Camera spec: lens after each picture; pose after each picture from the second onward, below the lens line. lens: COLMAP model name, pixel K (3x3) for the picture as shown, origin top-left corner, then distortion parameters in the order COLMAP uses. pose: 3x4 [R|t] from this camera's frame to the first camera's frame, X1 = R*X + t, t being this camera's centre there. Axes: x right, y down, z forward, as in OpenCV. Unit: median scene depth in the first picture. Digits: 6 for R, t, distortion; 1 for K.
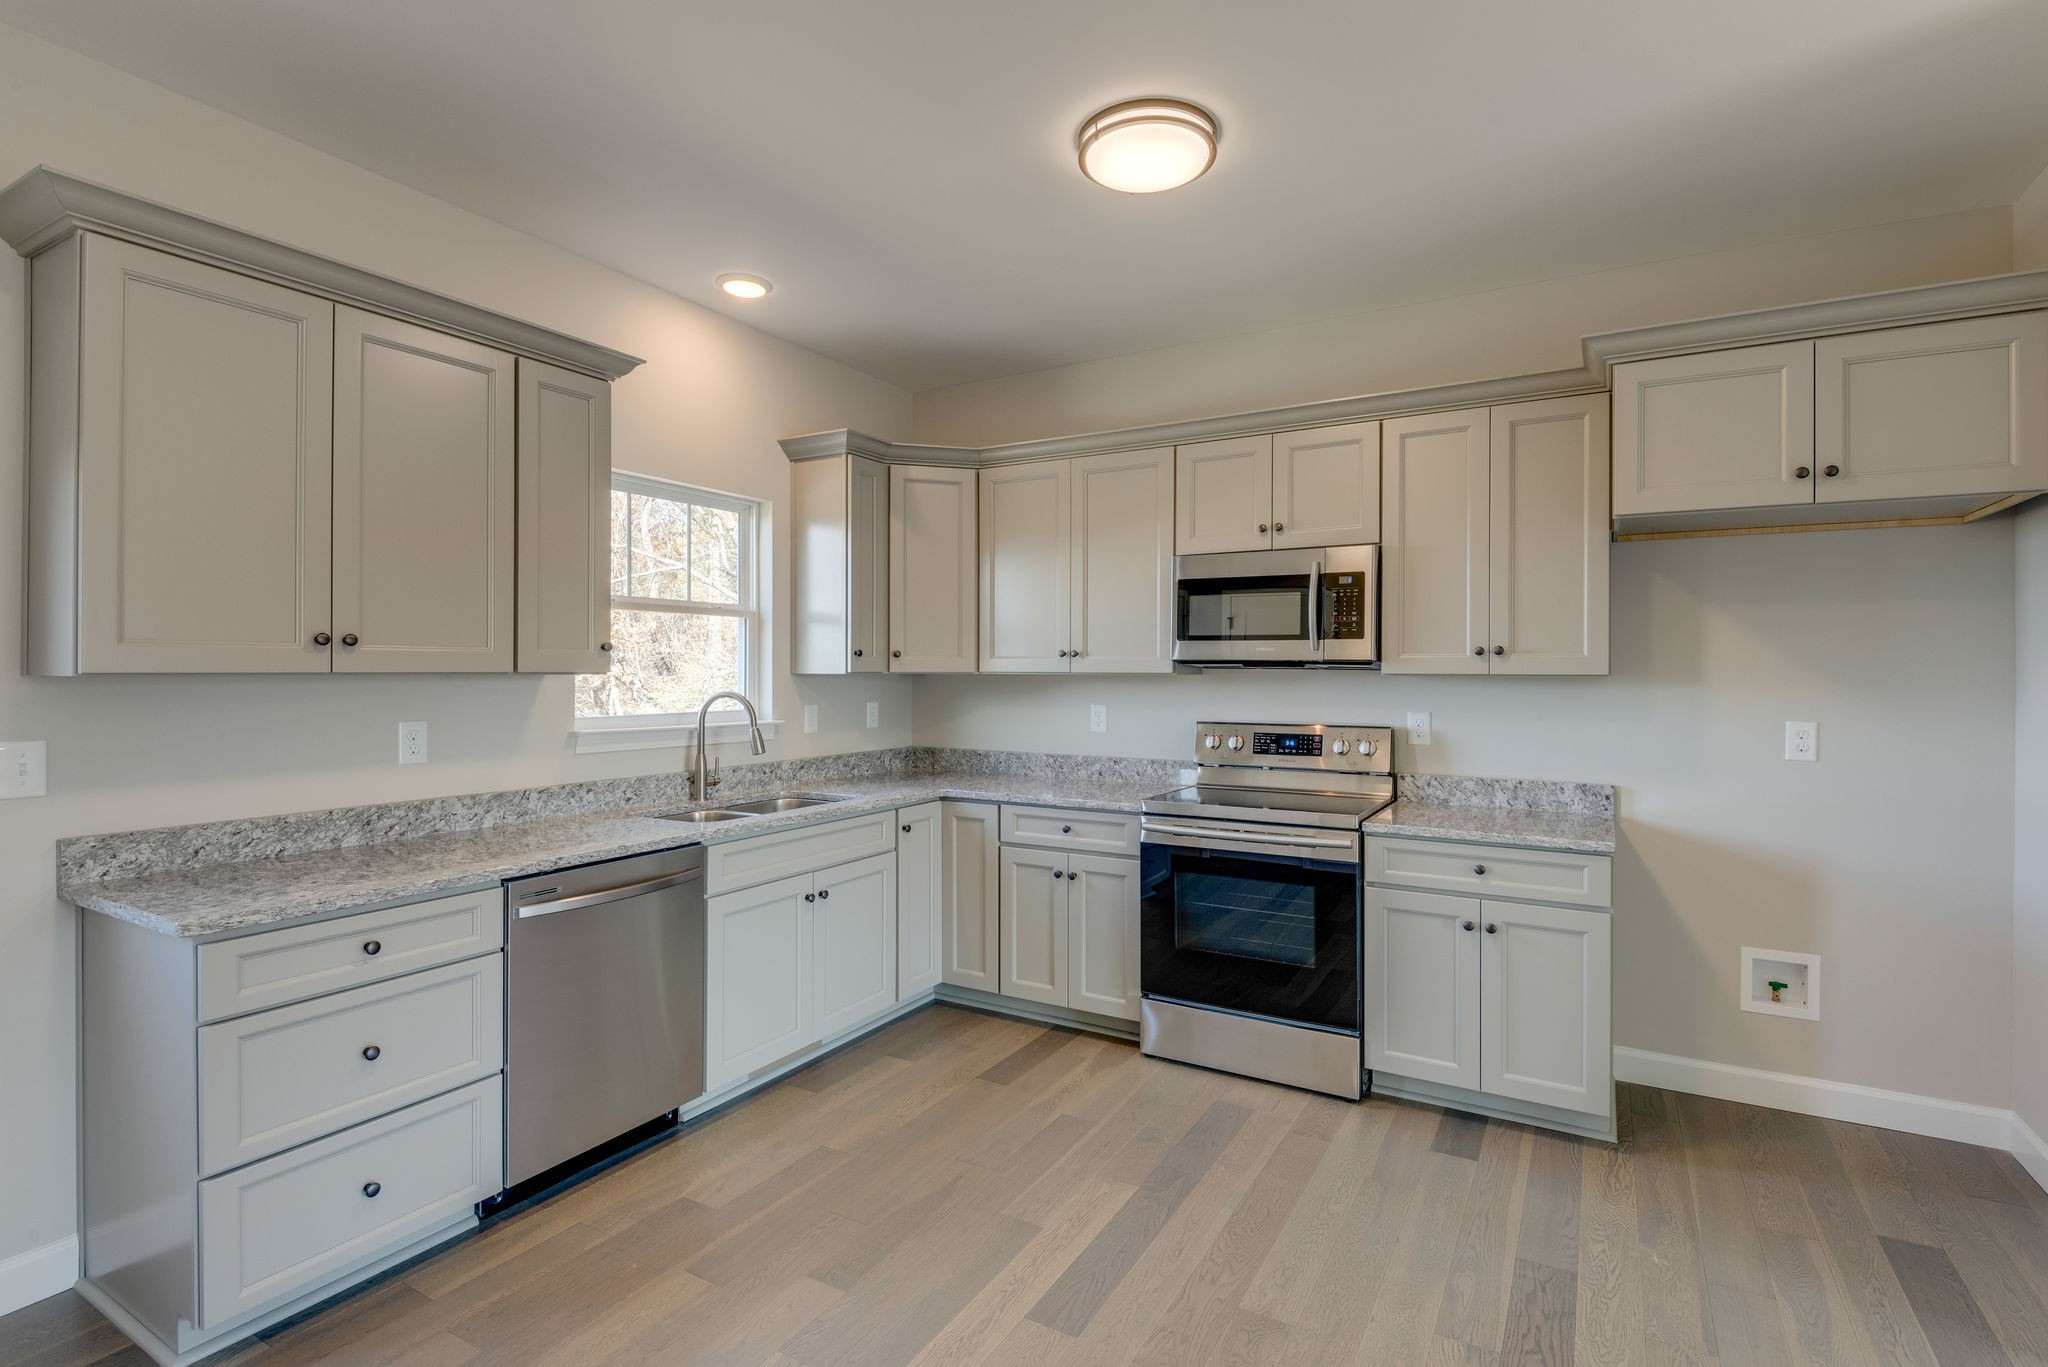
lens RADIAL K [[942.2, 0, 1030.6], [0, 942.2, 685.4], [0, 0, 1]] dist [0.003862, -0.005484]
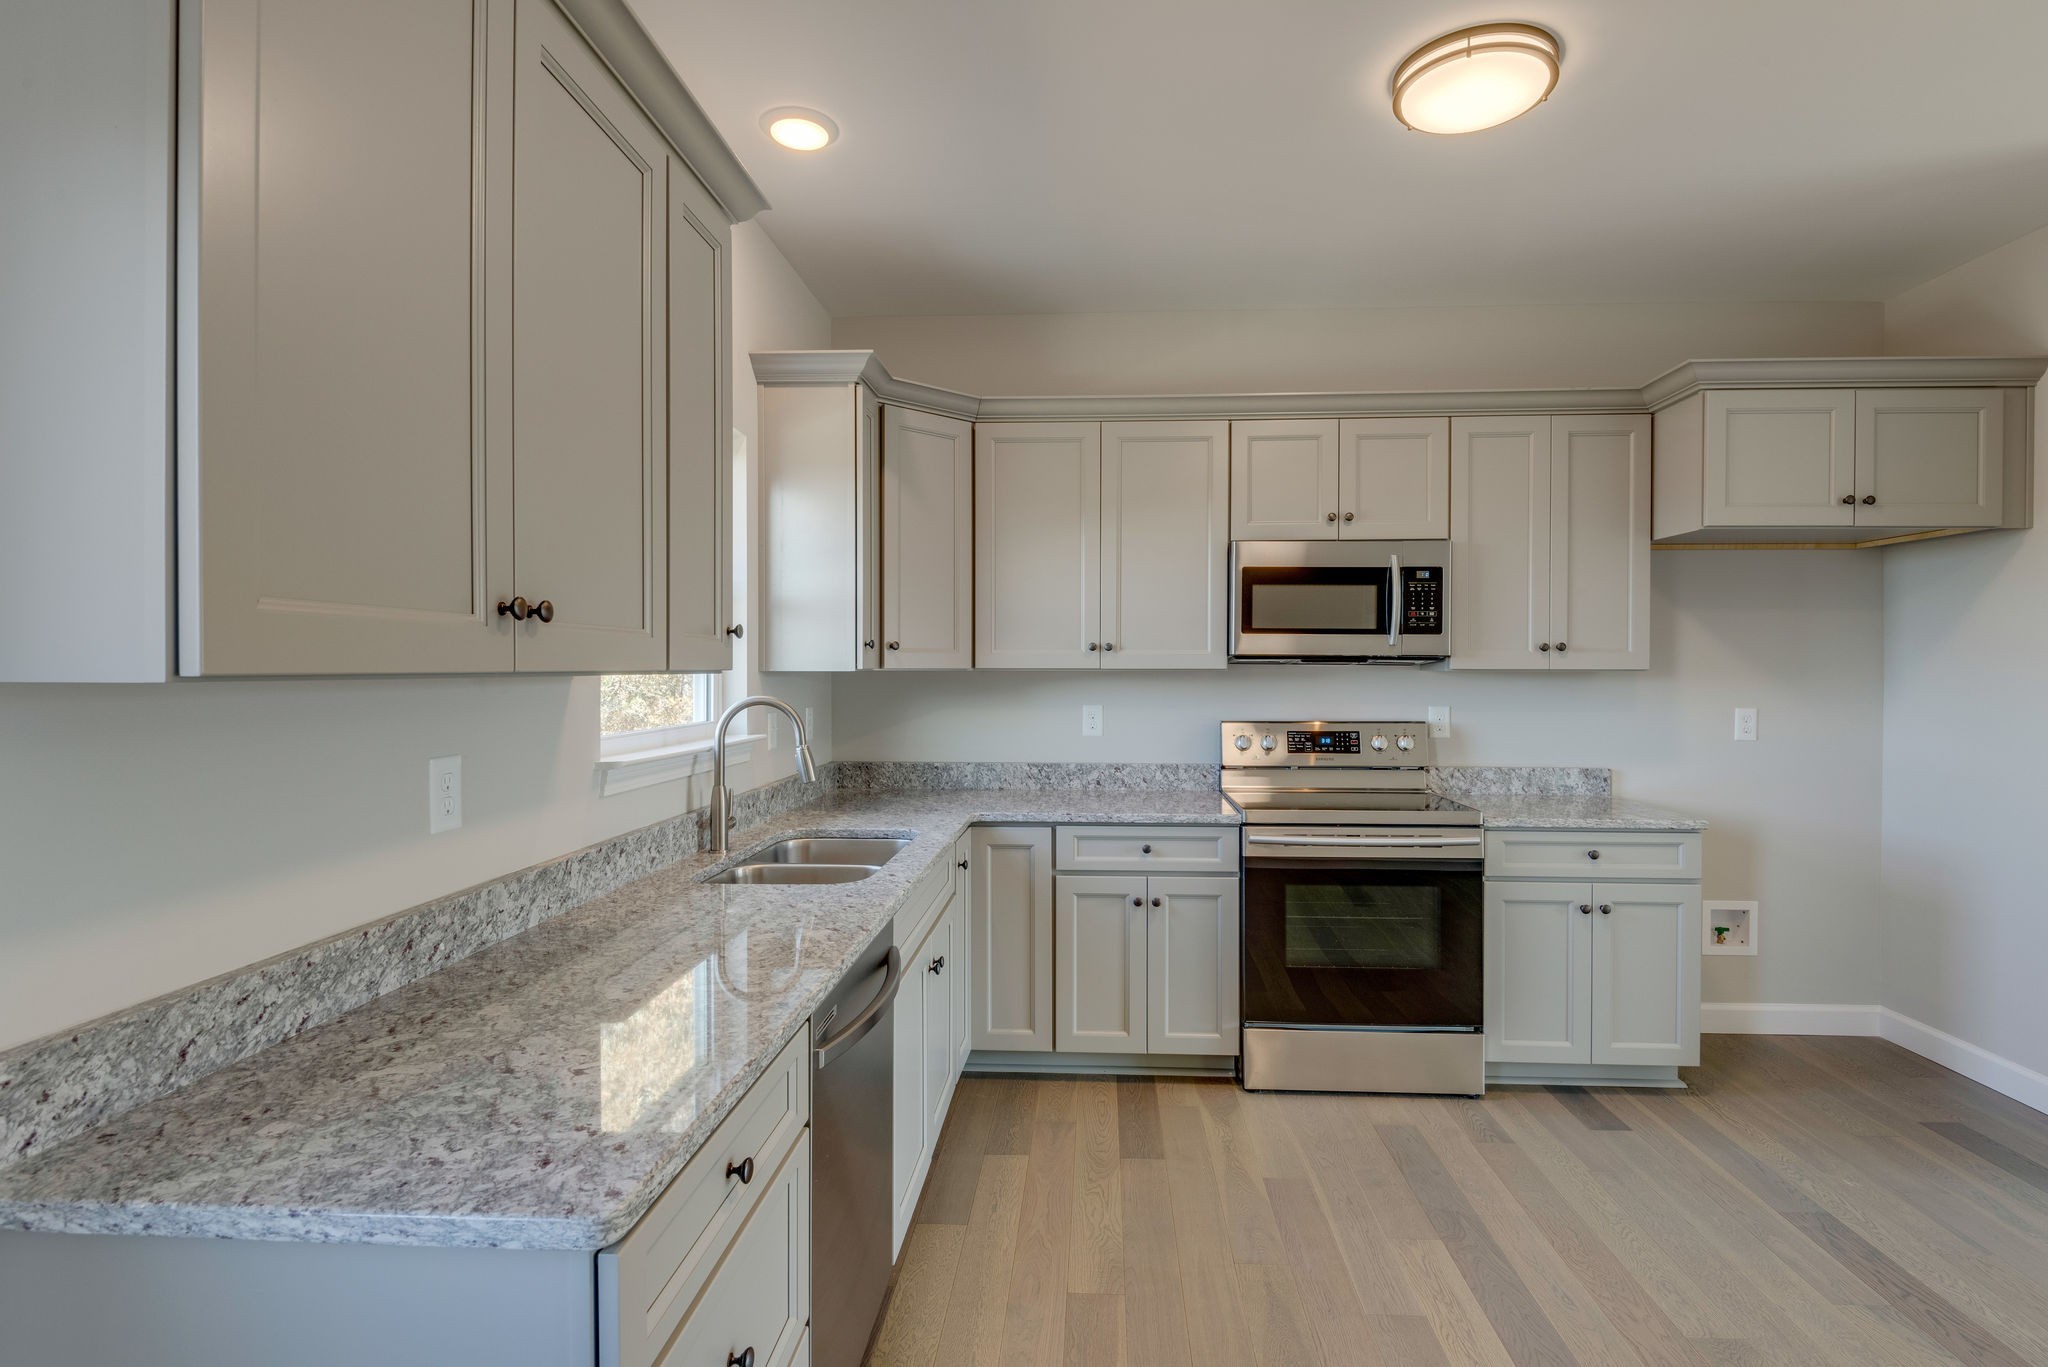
lens RADIAL K [[980.3, 0, 1030.8], [0, 980.3, 685.3], [0, 0, 1]] dist [-0.005316, -0.002275]
pose [[0.897199, -0.010016, 0.441512, -0.498869], [0.008289, 0.999949, 0.005839, -0.004737], [-0.441548, -0.001579, 0.897236, 0.260277]]
